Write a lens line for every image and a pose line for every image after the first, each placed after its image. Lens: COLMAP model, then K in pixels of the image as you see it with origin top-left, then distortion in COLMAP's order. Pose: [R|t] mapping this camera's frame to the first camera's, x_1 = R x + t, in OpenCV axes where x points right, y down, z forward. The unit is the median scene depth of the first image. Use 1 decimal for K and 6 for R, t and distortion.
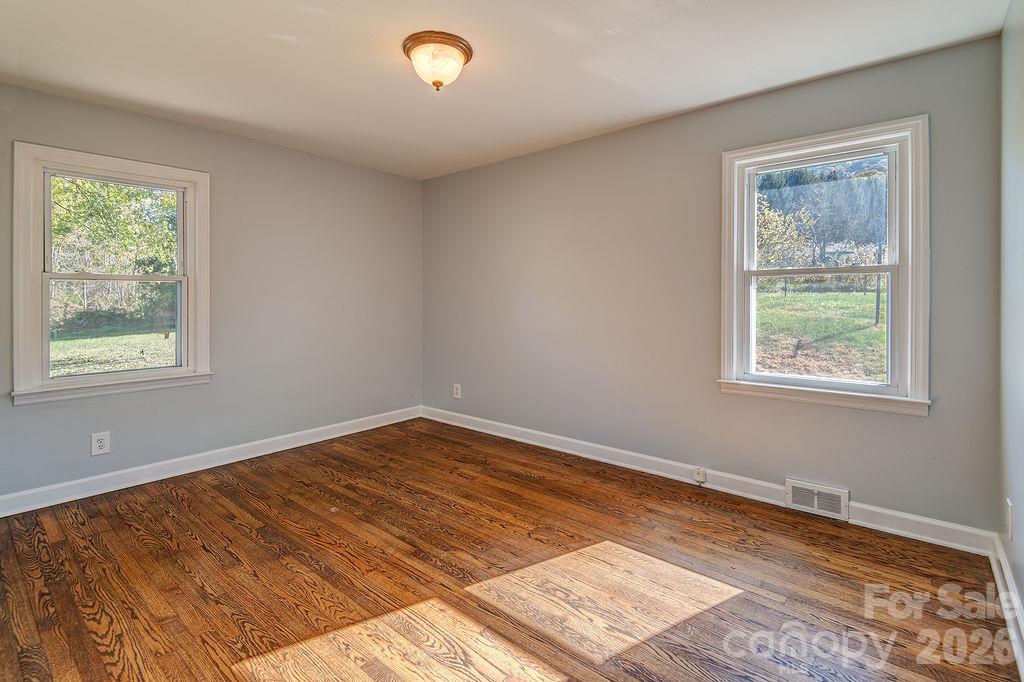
lens RADIAL K [[478.4, 0, 514.1], [0, 478.4, 292.9], [0, 0, 1]] dist [0.002359, -0.000101]
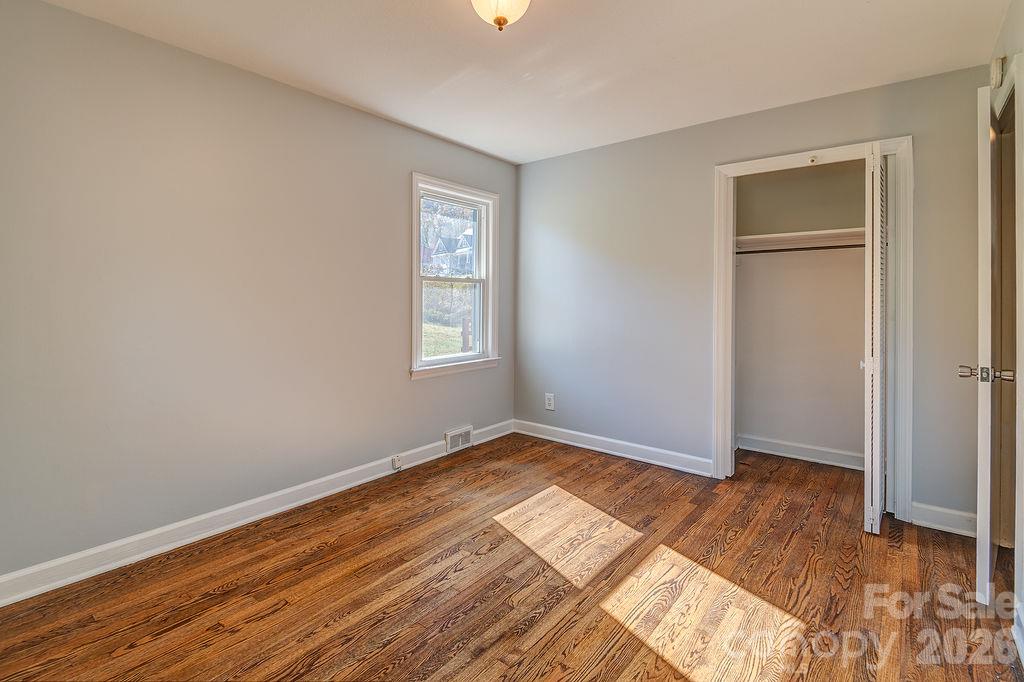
lens RADIAL K [[493.2, 0, 518.6], [0, 493.2, 296.7], [0, 0, 1]] dist [0.002808, -0.000266]
pose [[-0.031862, 0.002048, 0.999490, -0.934428], [-0.010984, 0.999937, -0.002399, 0.006341], [-0.999432, -0.011055, -0.031837, 0.965453]]
